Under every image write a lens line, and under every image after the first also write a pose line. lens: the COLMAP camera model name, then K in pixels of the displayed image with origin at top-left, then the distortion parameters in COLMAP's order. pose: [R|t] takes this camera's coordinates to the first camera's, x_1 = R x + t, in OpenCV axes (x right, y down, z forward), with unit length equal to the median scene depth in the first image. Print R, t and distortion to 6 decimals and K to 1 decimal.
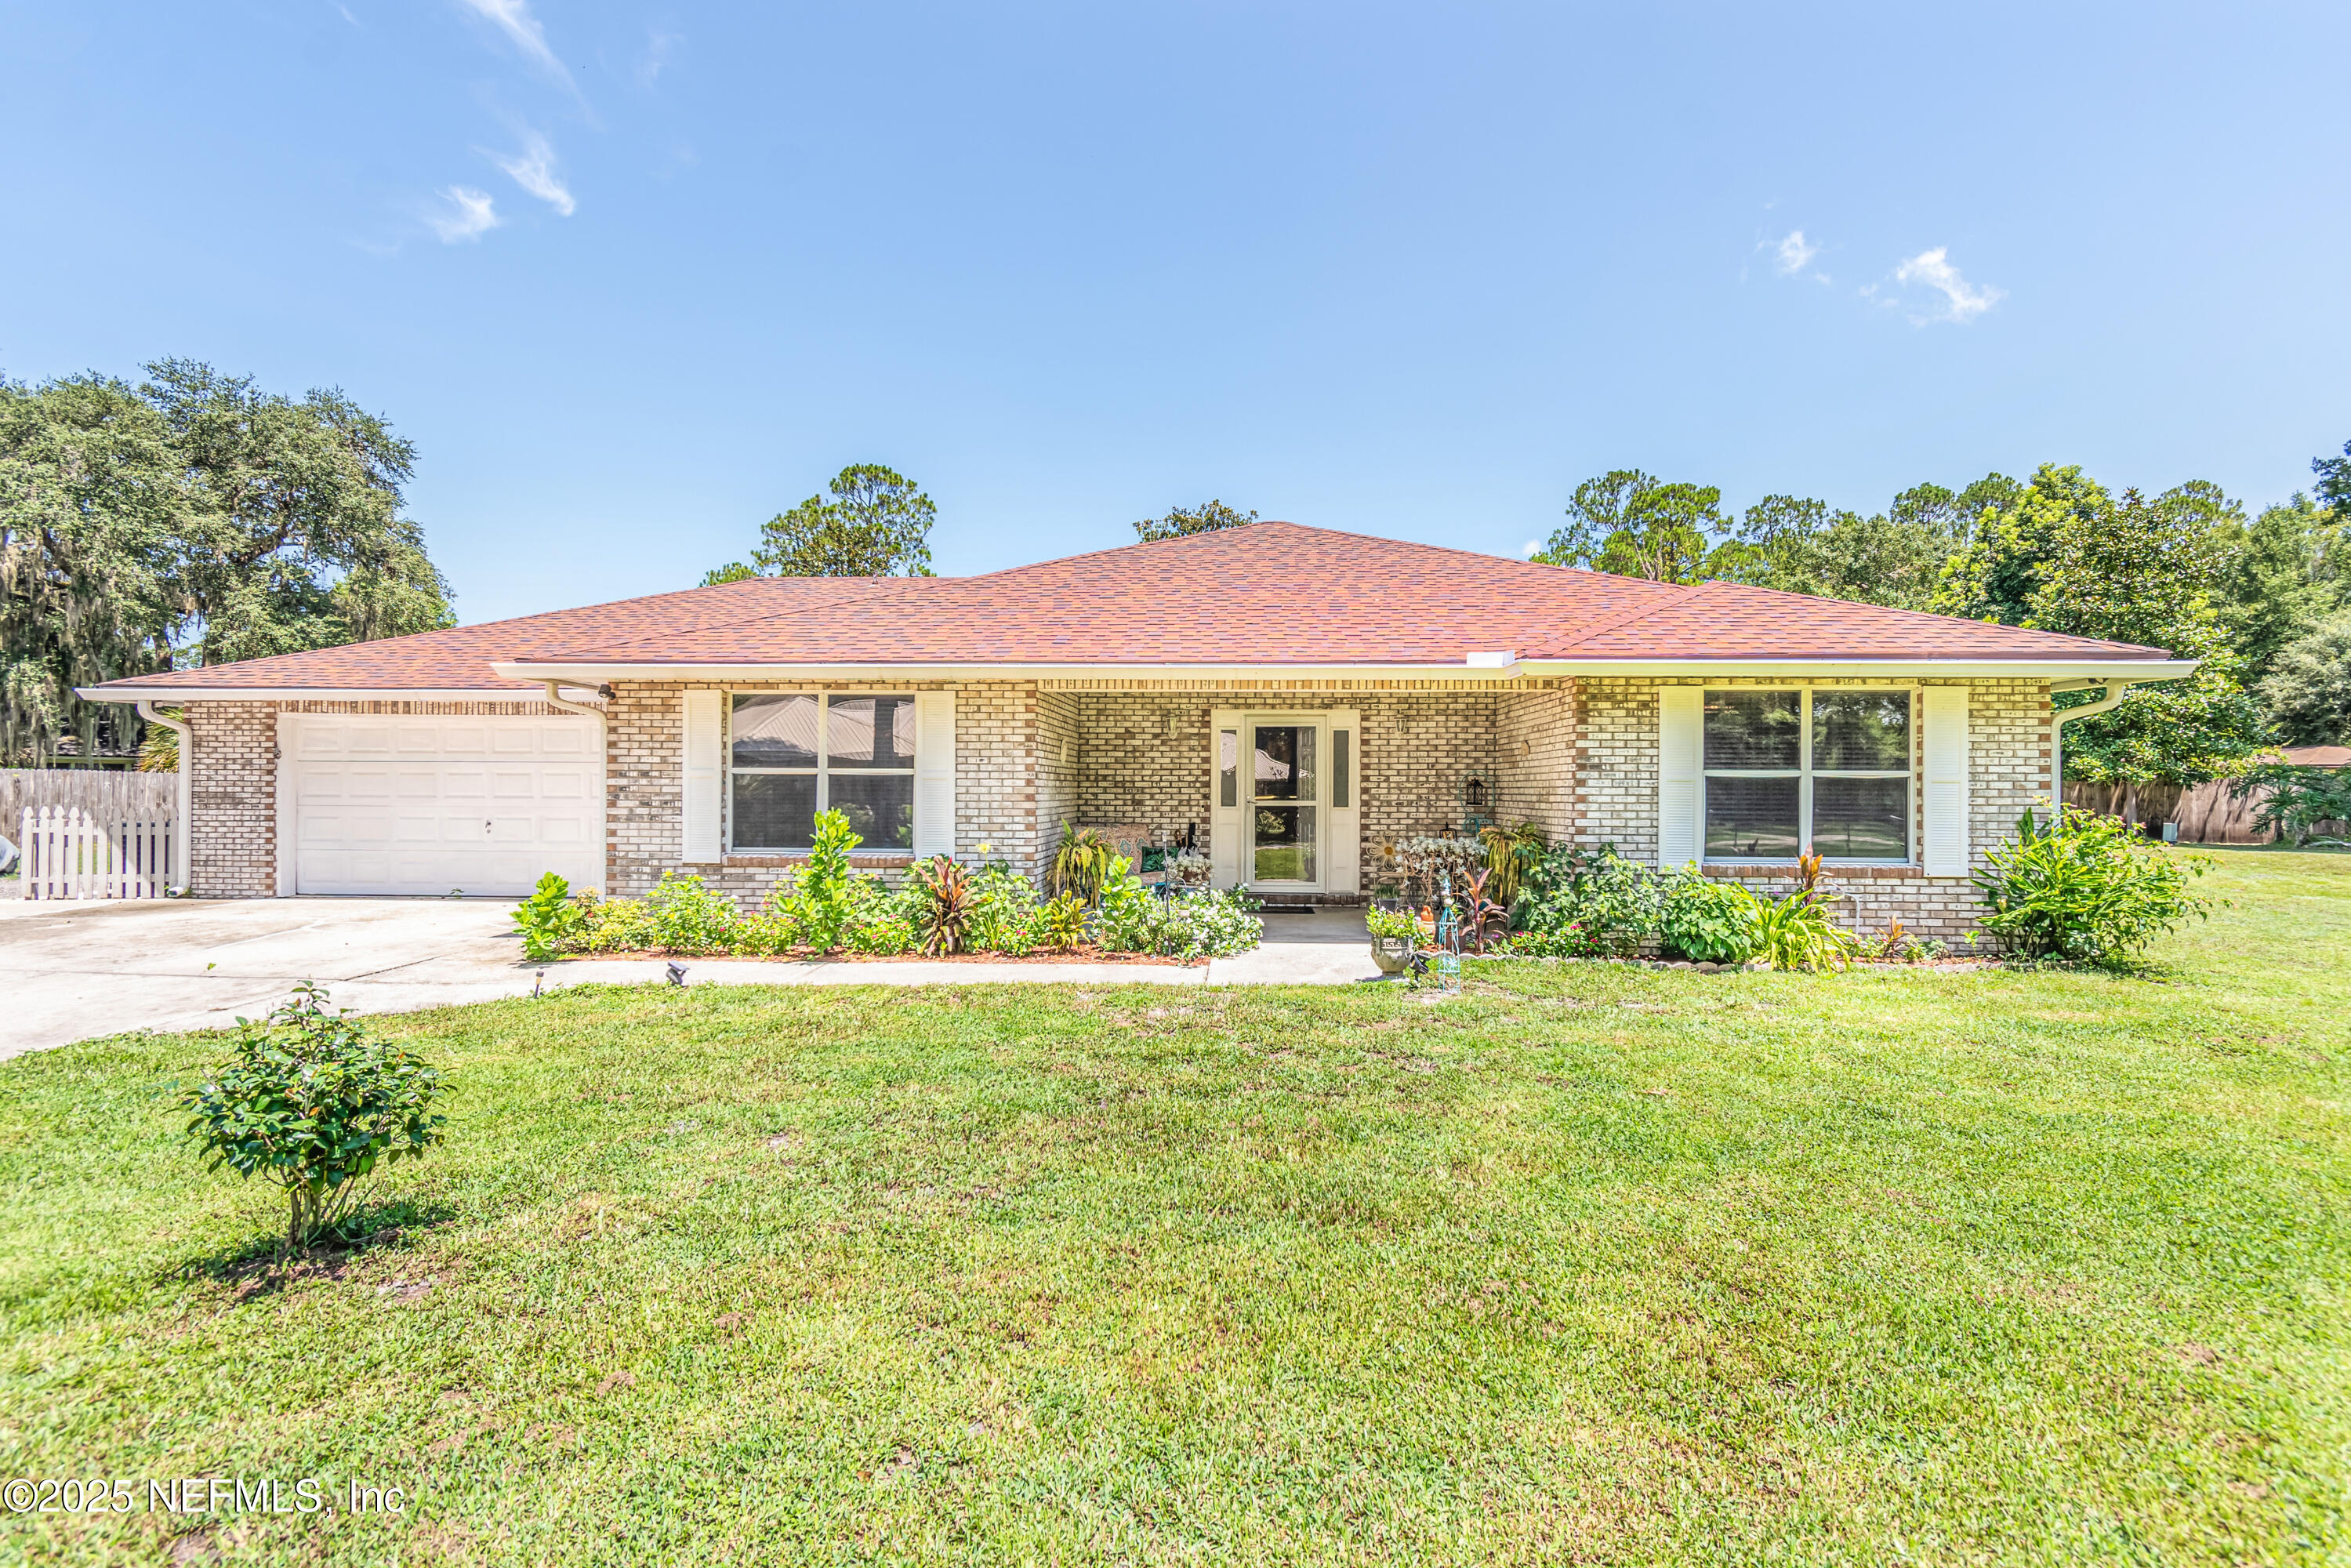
lens RADIAL K [[1101.5, 0, 1175.5], [0, 1101.5, 784.0], [0, 0, 1]] dist [0.009459, -0.009517]
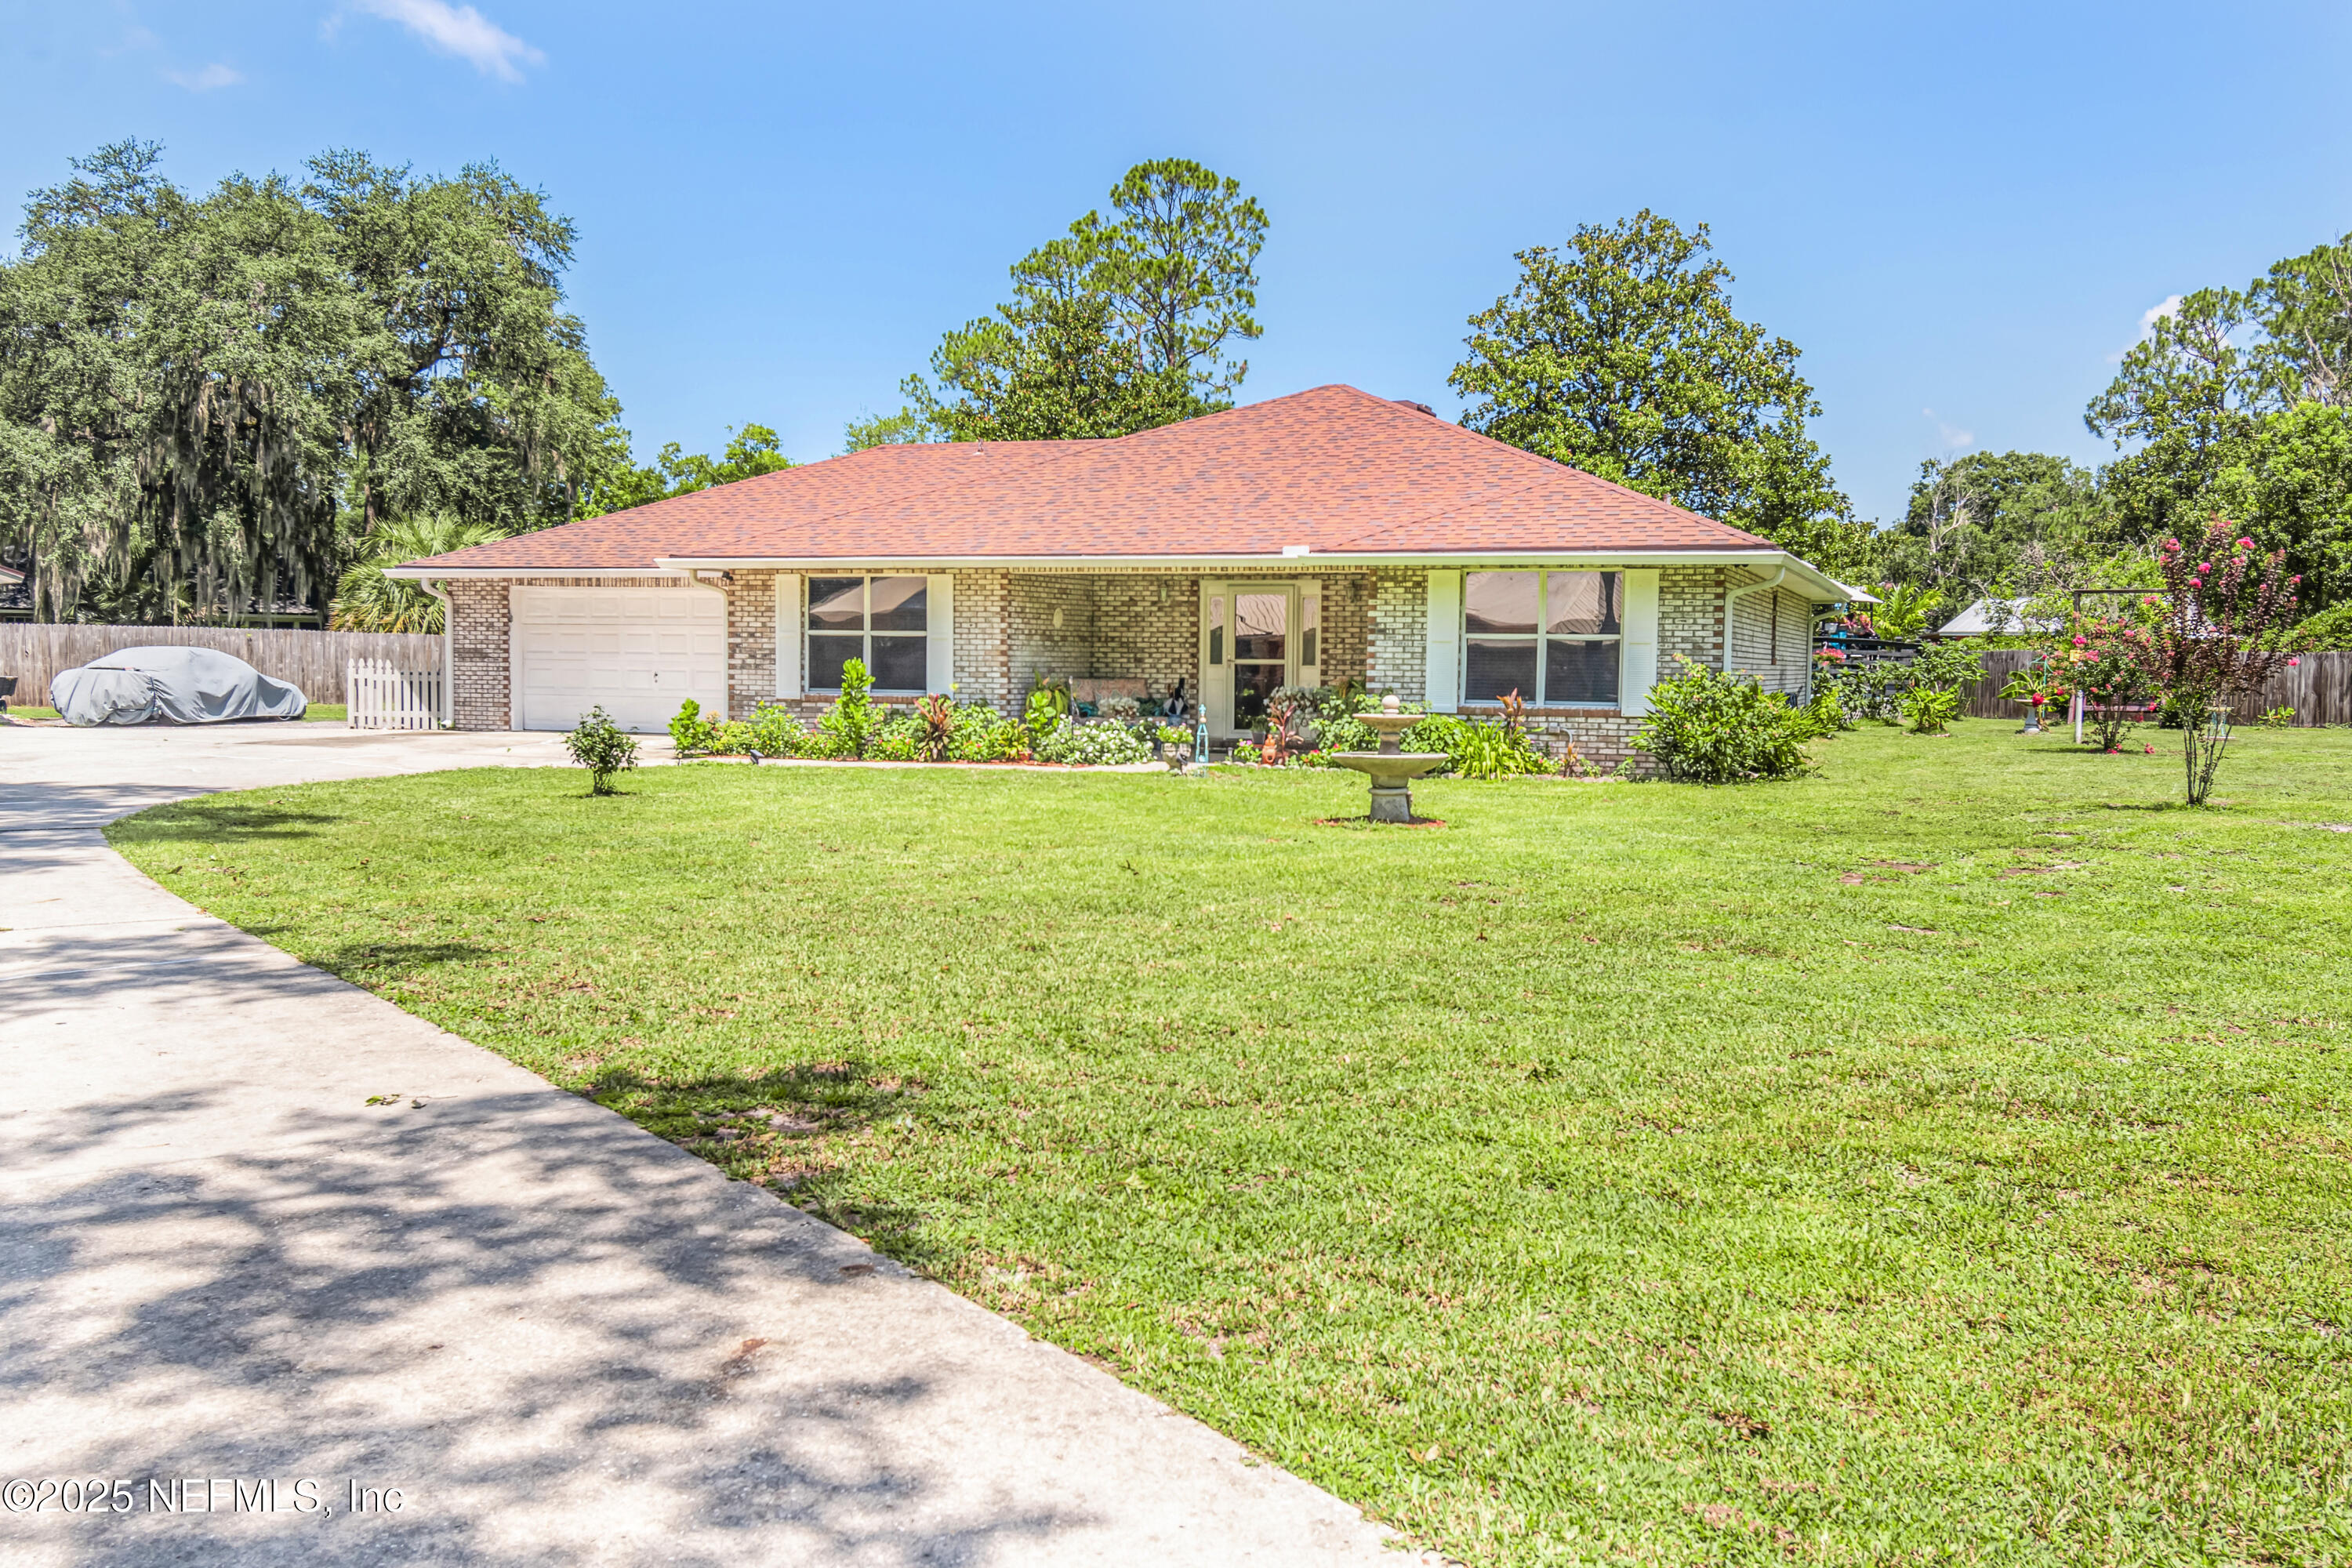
lens RADIAL K [[2042.5, 0, 1176.0], [0, 2042.5, 784.0], [0, 0, 1]] dist [0.003064, -0.000998]
pose [[0.951794, 0.024598, -0.305751, 0.648522], [-0.005388, 0.997966, 0.063515, 0.009572], [0.306692, -0.058806, 0.949991, -1.024270]]
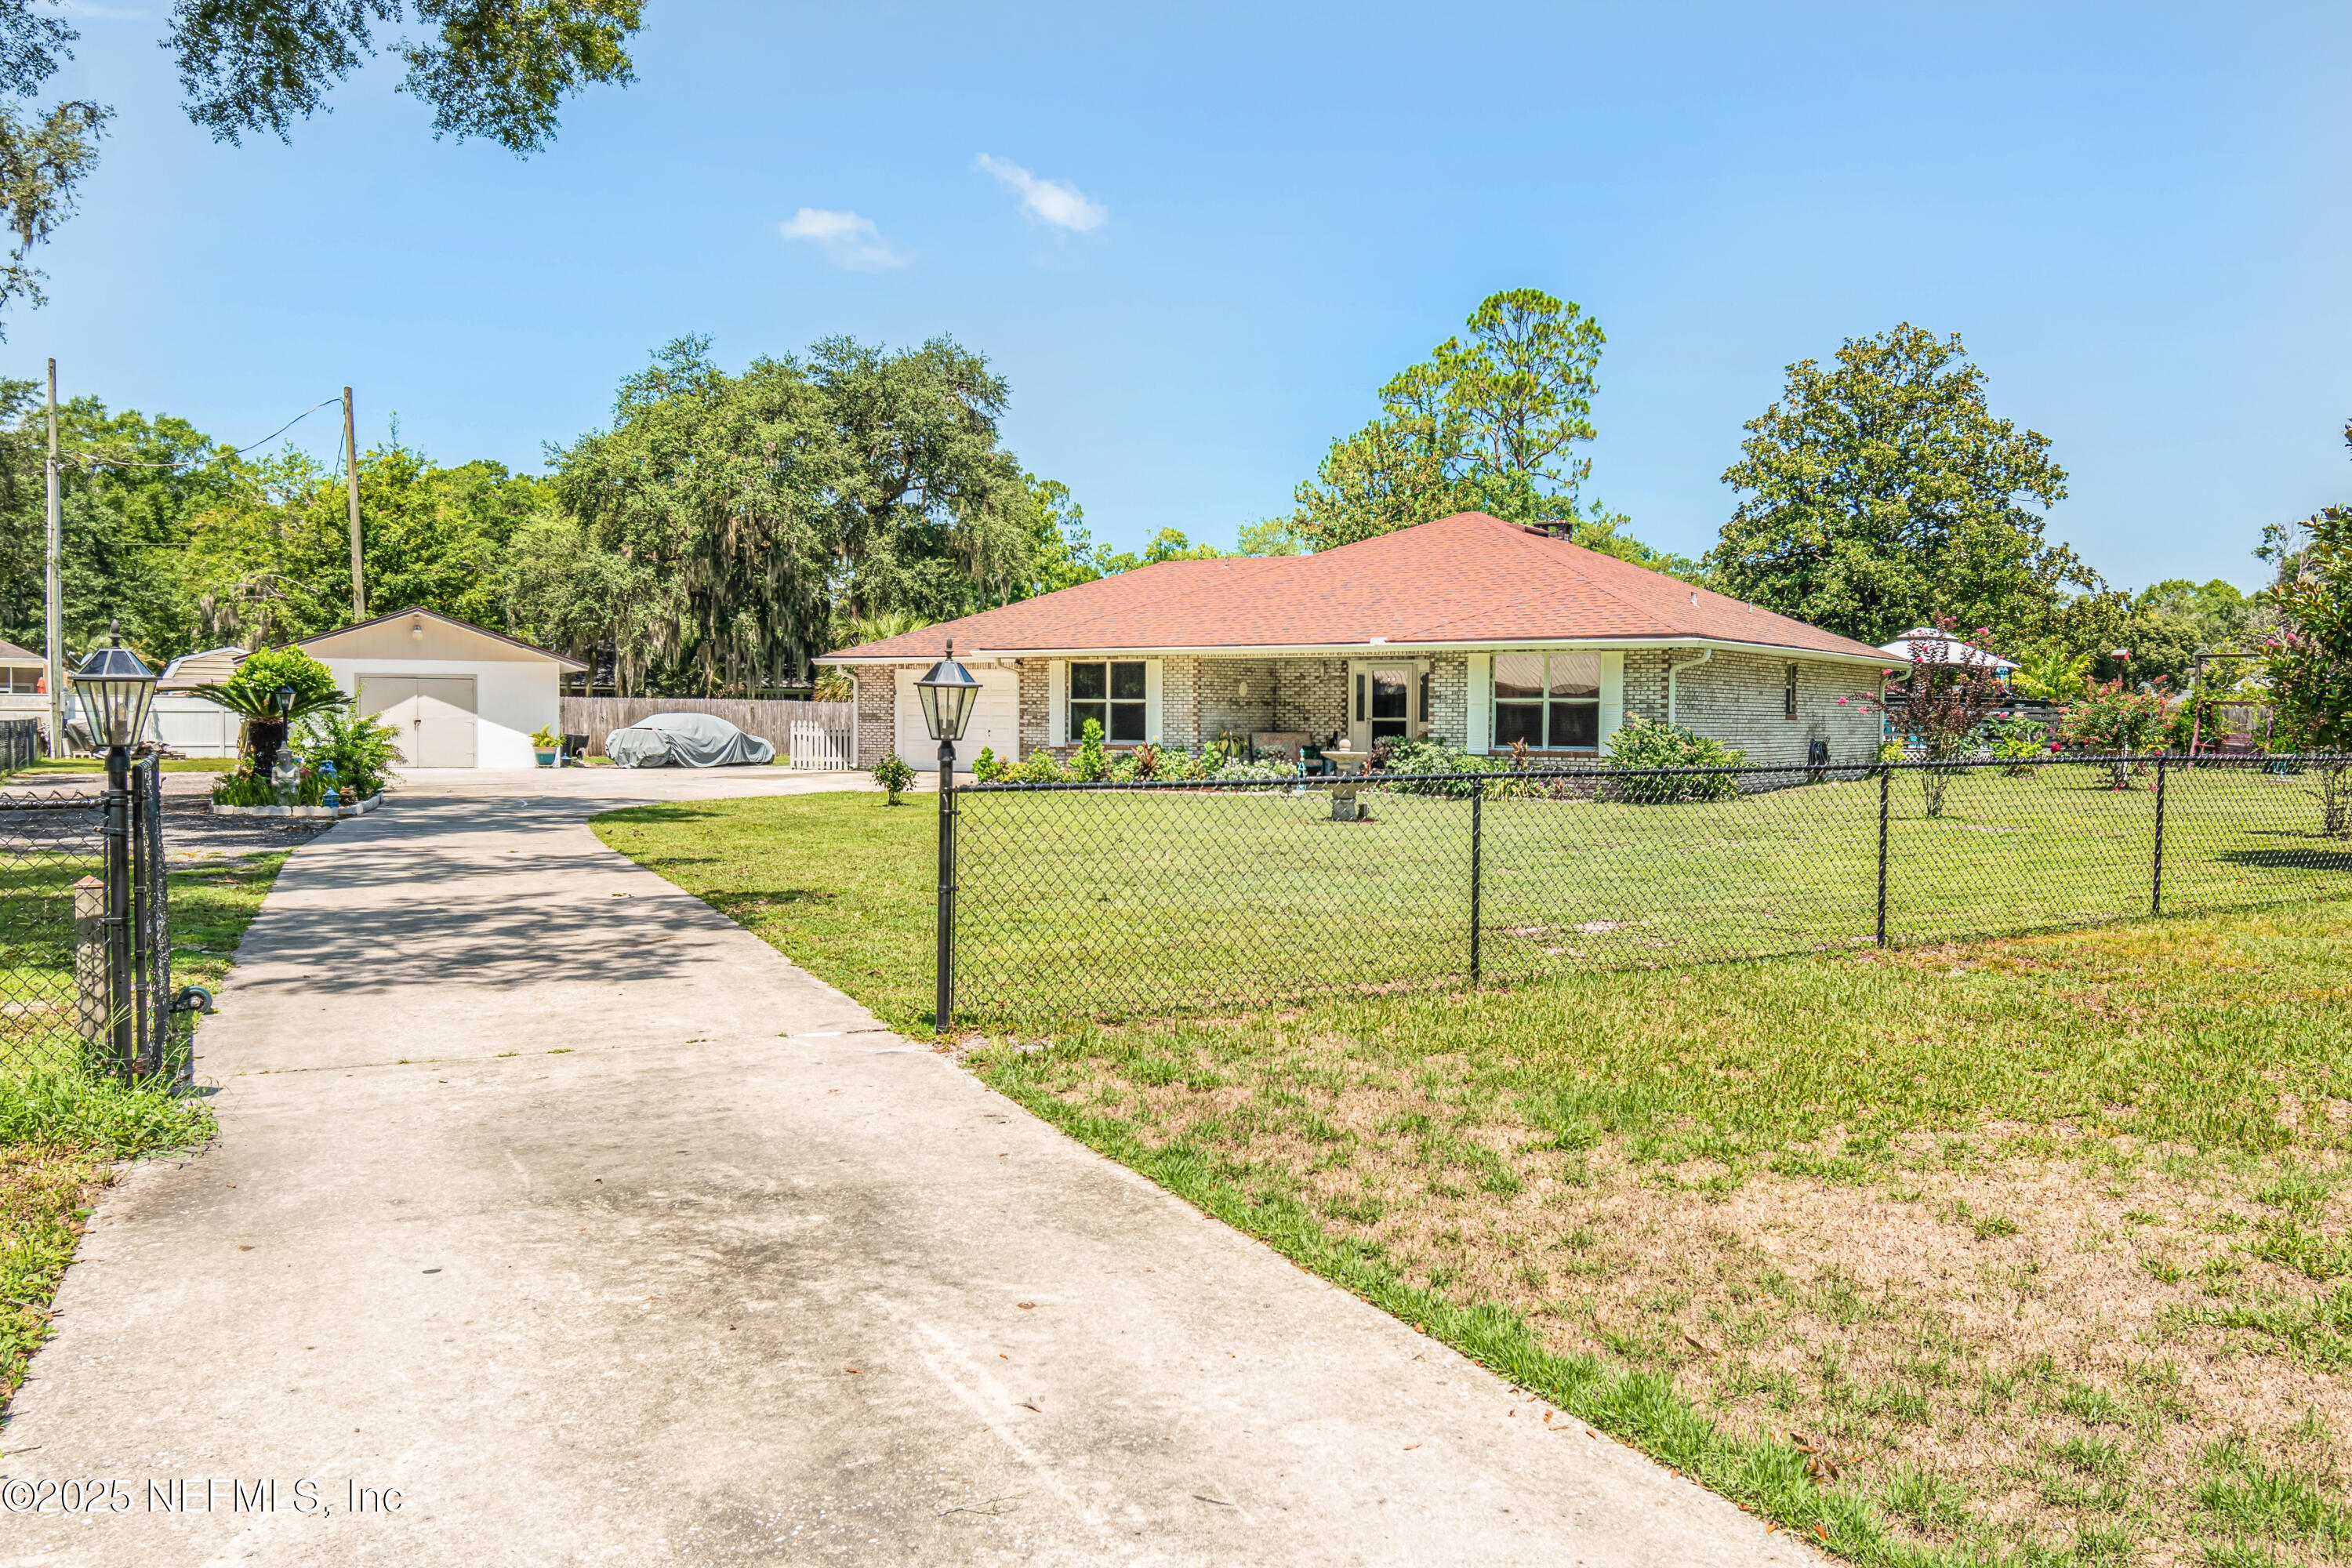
lens RADIAL K [[1865.3, 0, 1176.0], [0, 1865.3, 784.0], [0, 0, 1]] dist [0.004601, -0.003493]
pose [[0.855796, 0.018568, -0.516980, 1.181494], [0.000555, 0.999322, 0.036811, 0.011116], [0.517313, -0.031789, 0.855205, -1.402265]]
